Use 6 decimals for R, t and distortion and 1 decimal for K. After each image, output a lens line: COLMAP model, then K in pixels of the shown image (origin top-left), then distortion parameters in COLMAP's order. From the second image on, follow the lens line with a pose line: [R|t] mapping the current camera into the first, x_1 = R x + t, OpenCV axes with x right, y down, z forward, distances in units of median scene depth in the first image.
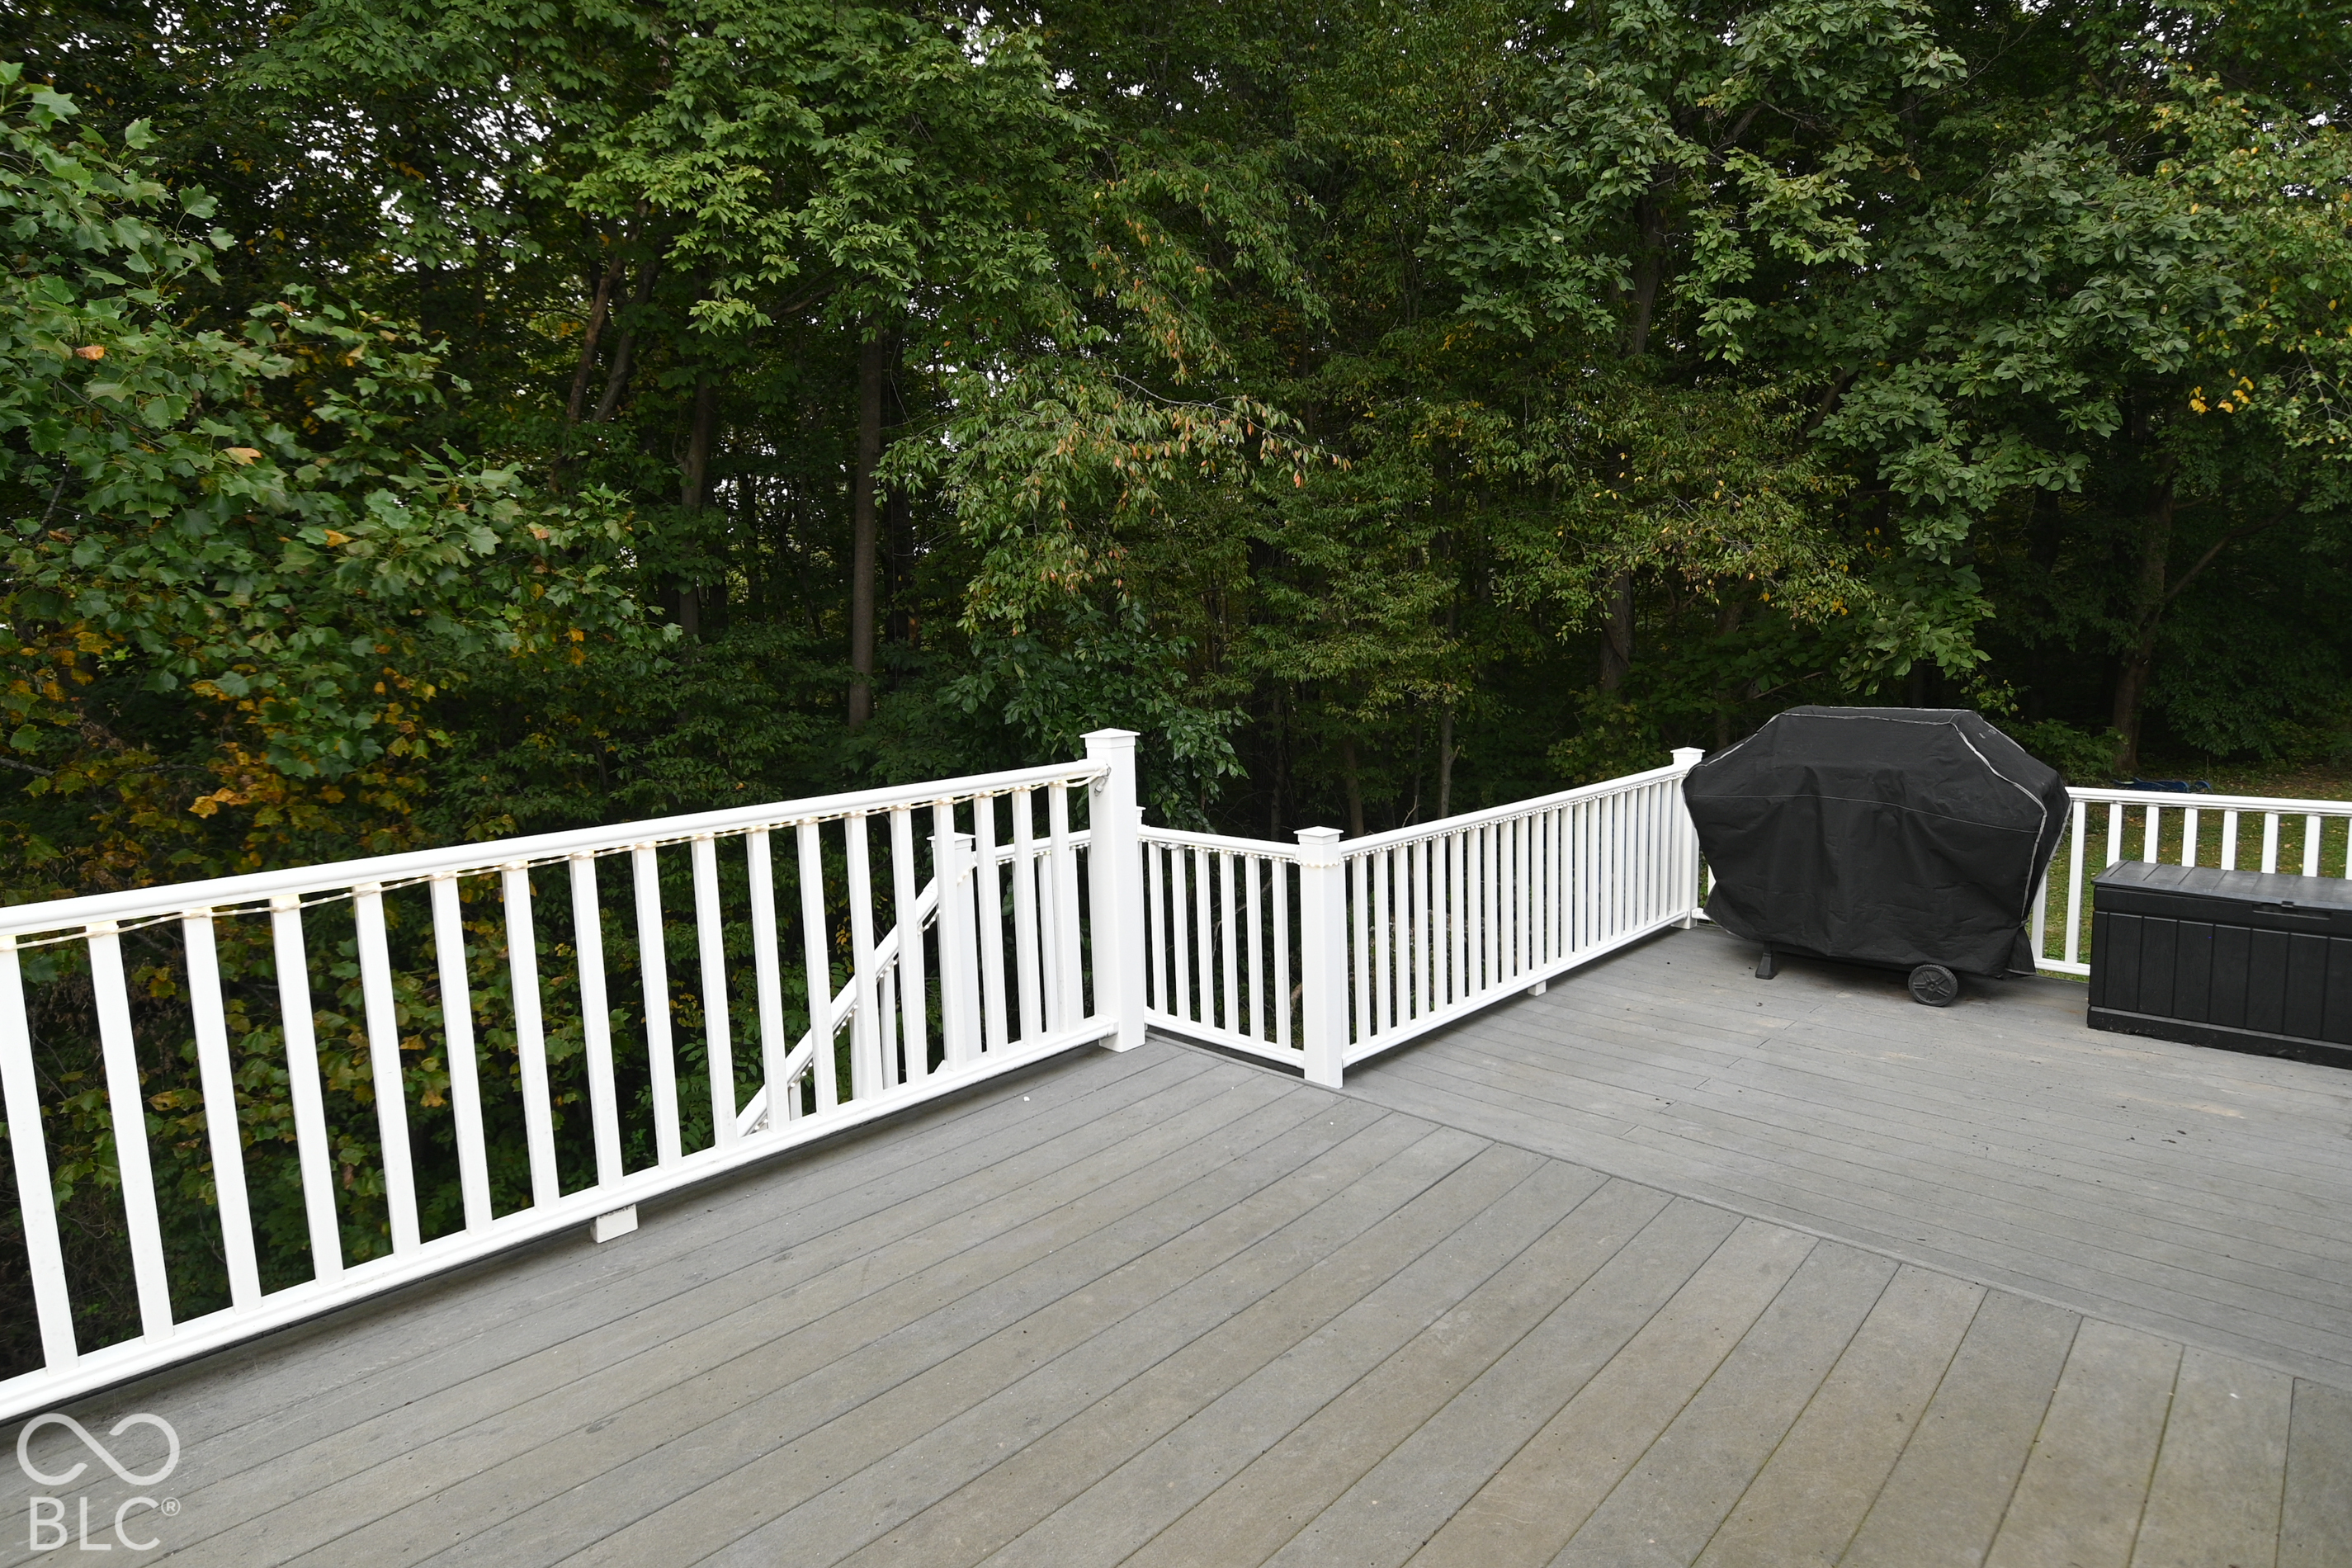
lens RADIAL K [[1233.9, 0, 1178.6], [0, 1233.9, 758.7], [0, 0, 1]] dist [0.028144, -0.037195]
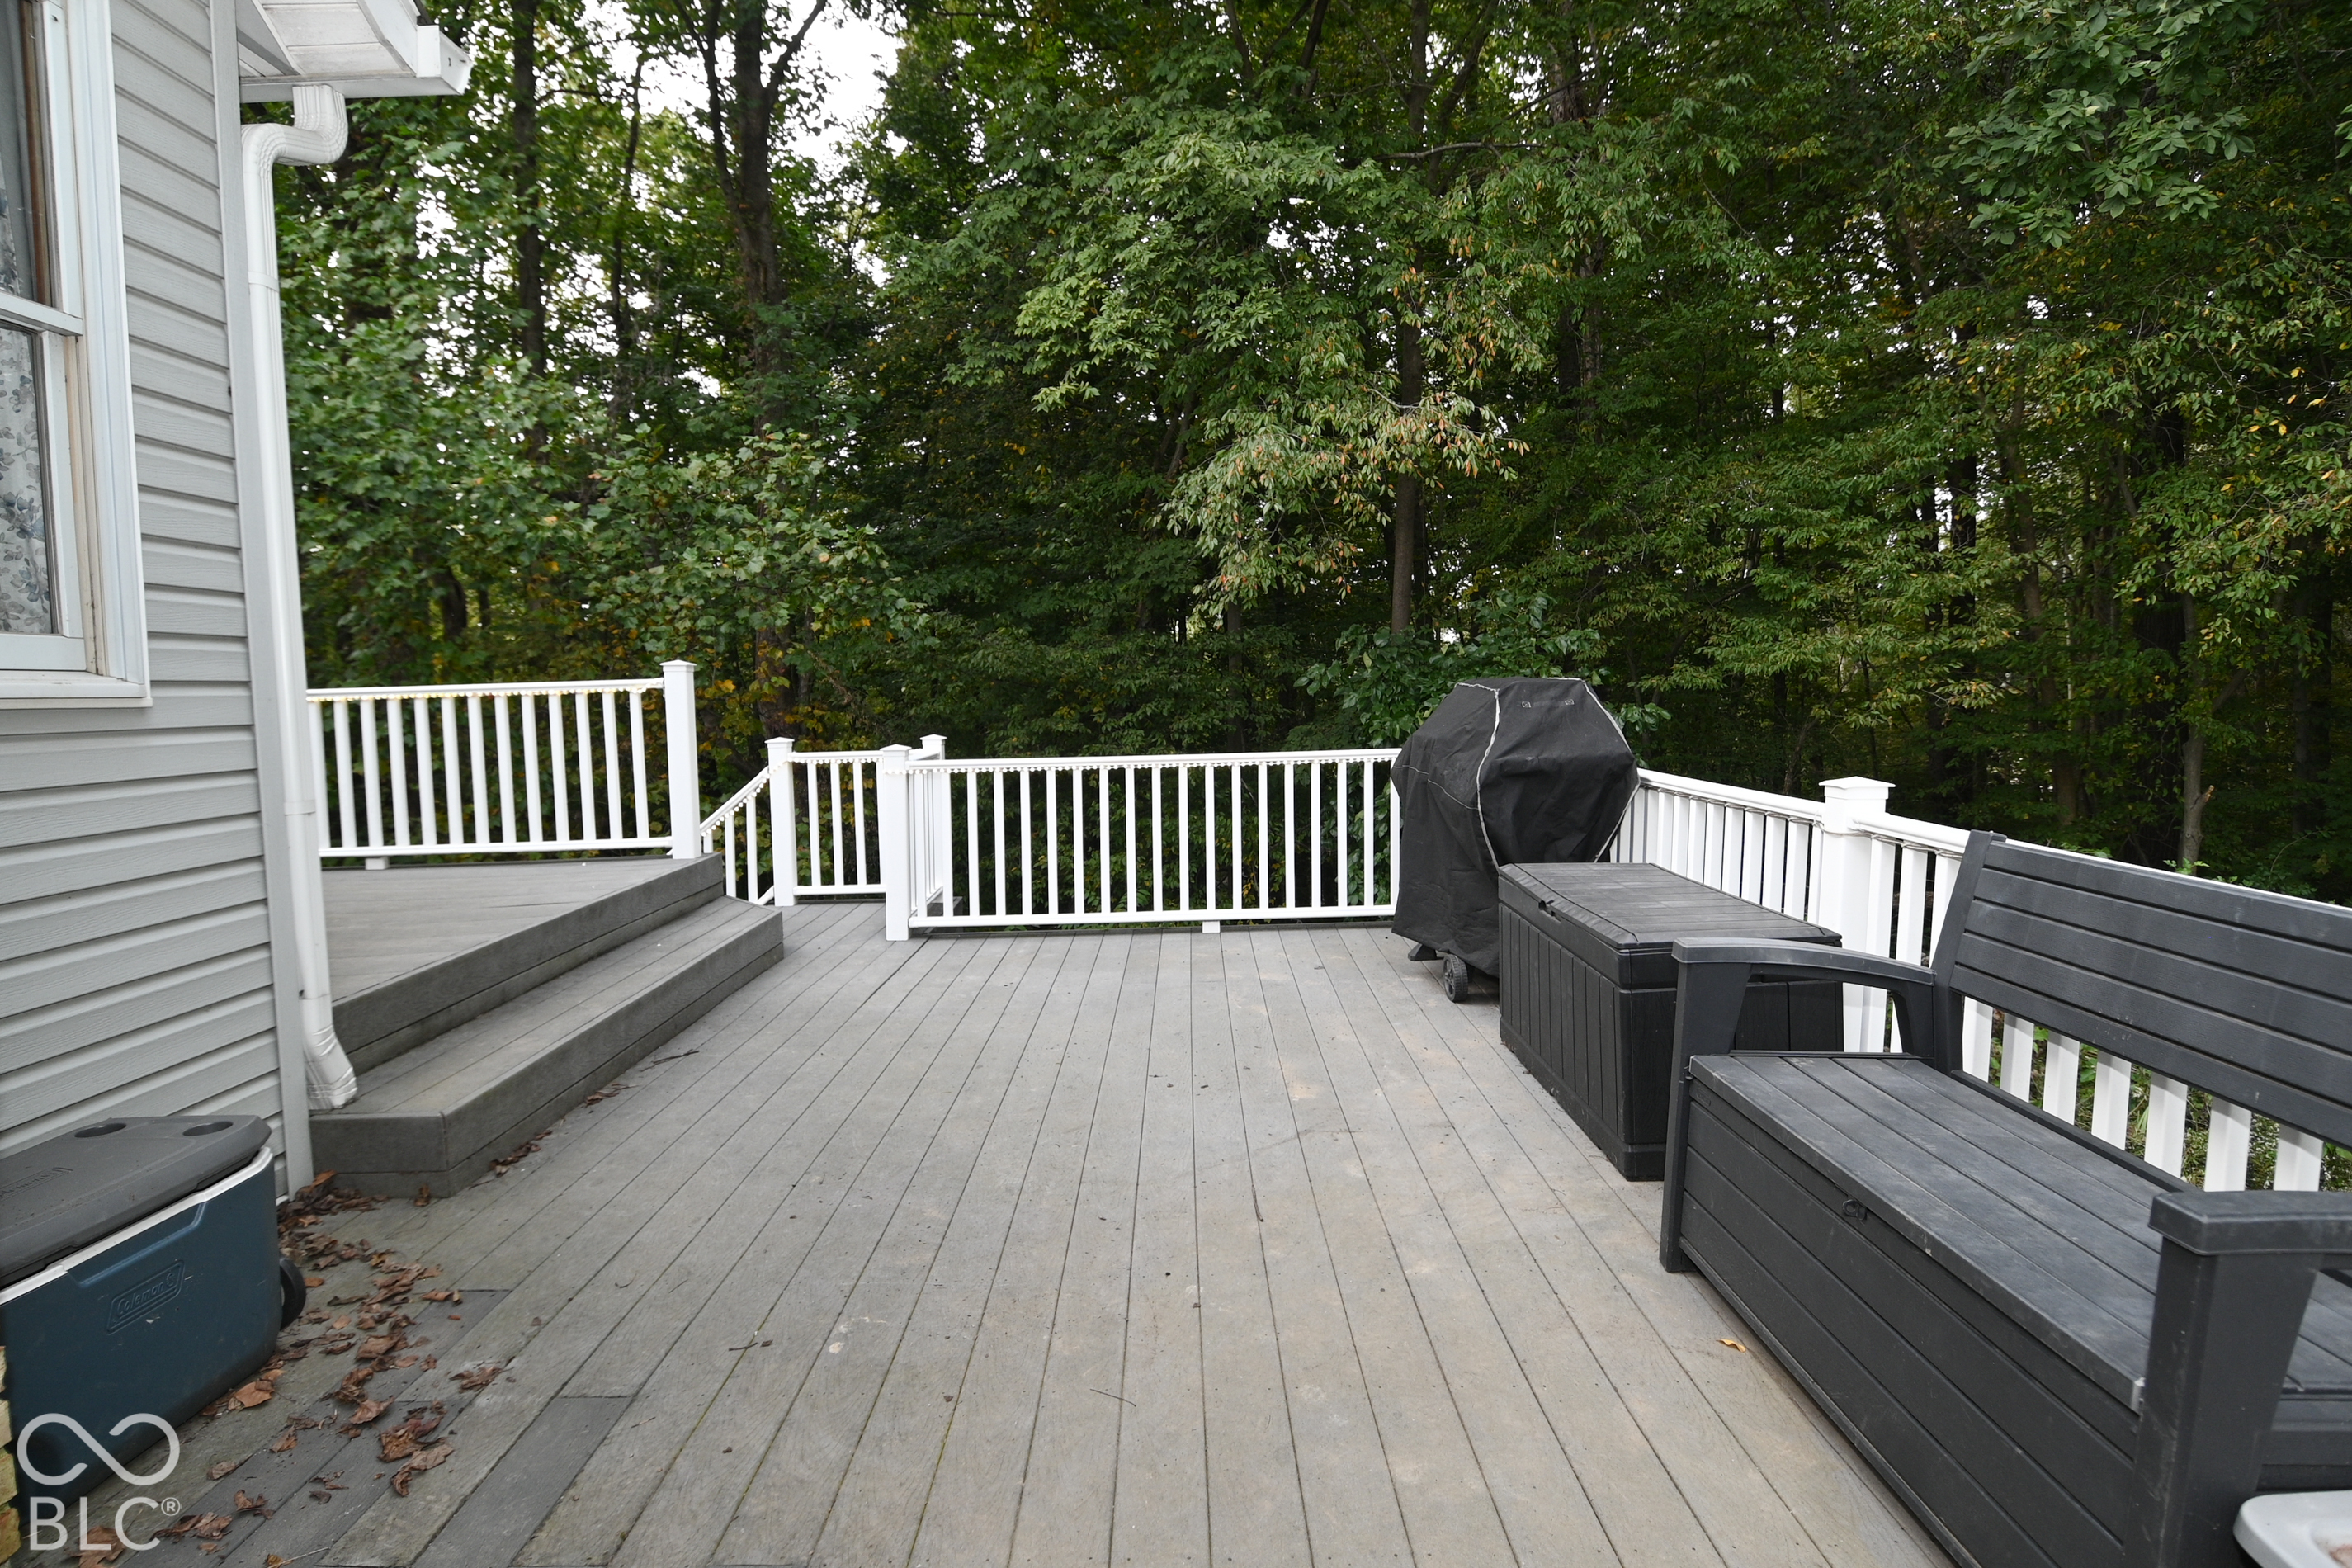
lens RADIAL K [[1233.9, 0, 1178.6], [0, 1233.9, 758.7], [0, 0, 1]] dist [0.028144, -0.037195]
pose [[0.700608, 0.058358, -0.711156, 1.406850], [-0.065978, 0.997678, 0.016871, 0.026350], [0.710489, 0.035100, 0.702832, 0.272311]]
